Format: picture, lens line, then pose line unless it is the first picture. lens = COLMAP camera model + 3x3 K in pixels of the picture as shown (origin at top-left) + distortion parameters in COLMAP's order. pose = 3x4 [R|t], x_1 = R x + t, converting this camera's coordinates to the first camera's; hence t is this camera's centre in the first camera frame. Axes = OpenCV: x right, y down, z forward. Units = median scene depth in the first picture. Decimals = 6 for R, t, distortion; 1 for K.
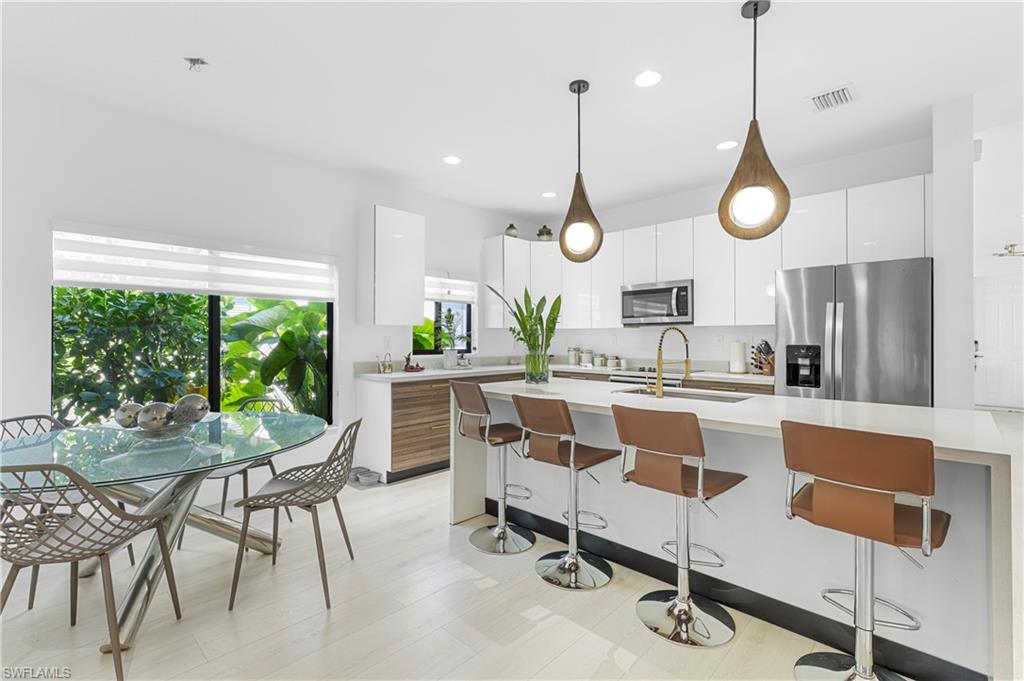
lens RADIAL K [[460.3, 0, 505.5], [0, 460.3, 340.0], [0, 0, 1]] dist [0.007330, -0.000682]
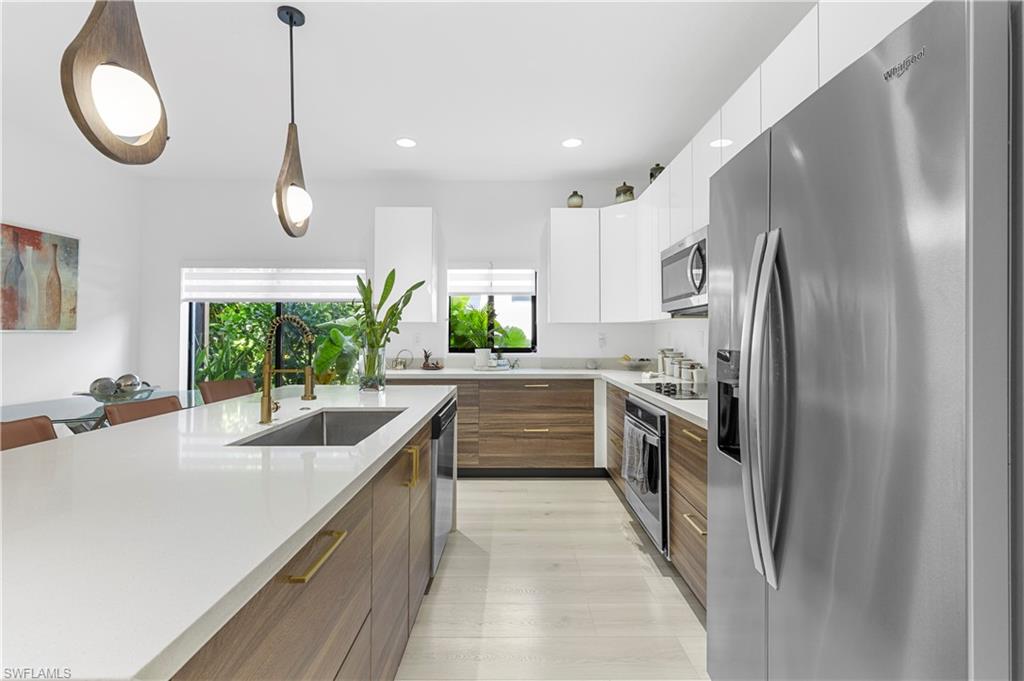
lens RADIAL K [[460.3, 0, 509.6], [0, 460.3, 327.6], [0, 0, 1]] dist [0.007330, -0.000682]
pose [[0.688107, -0.013192, -0.725490, 0.607173], [-0.003233, 0.999769, -0.021245, 0.000351], [0.725602, 0.016964, 0.687905, 0.454856]]
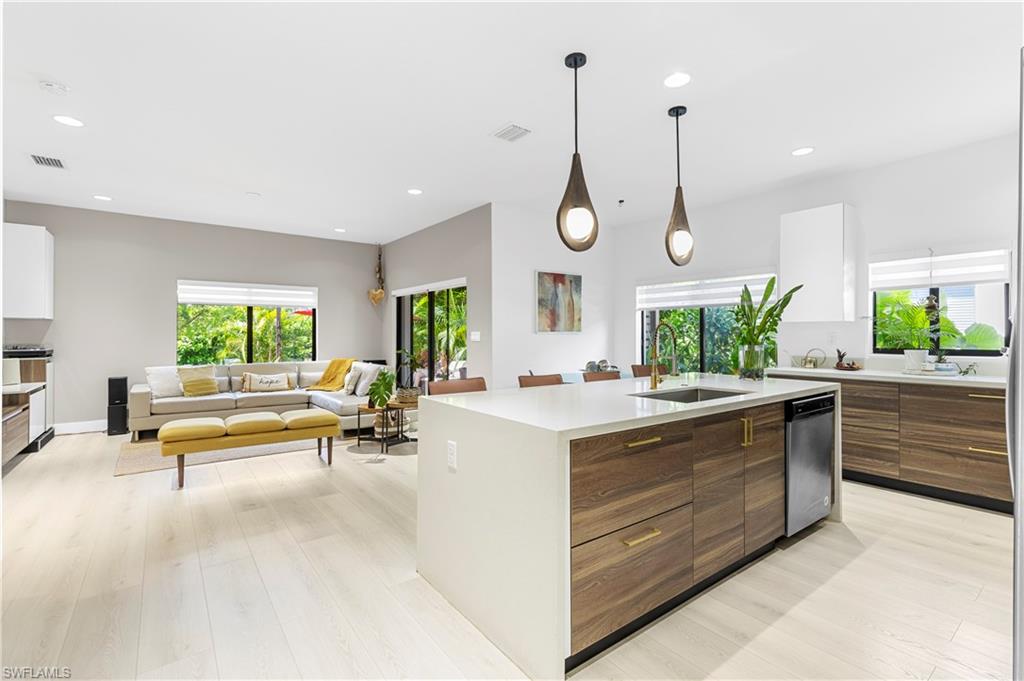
lens RADIAL K [[460.3, 0, 512.3], [0, 460.3, 333.4], [0, 0, 1]] dist [0.007330, -0.000682]
pose [[-0.167111, -0.005644, -0.985922, 0.828687], [-0.004822, 0.999976, -0.004907, 0.001924], [0.985926, 0.003934, -0.167134, 0.489905]]
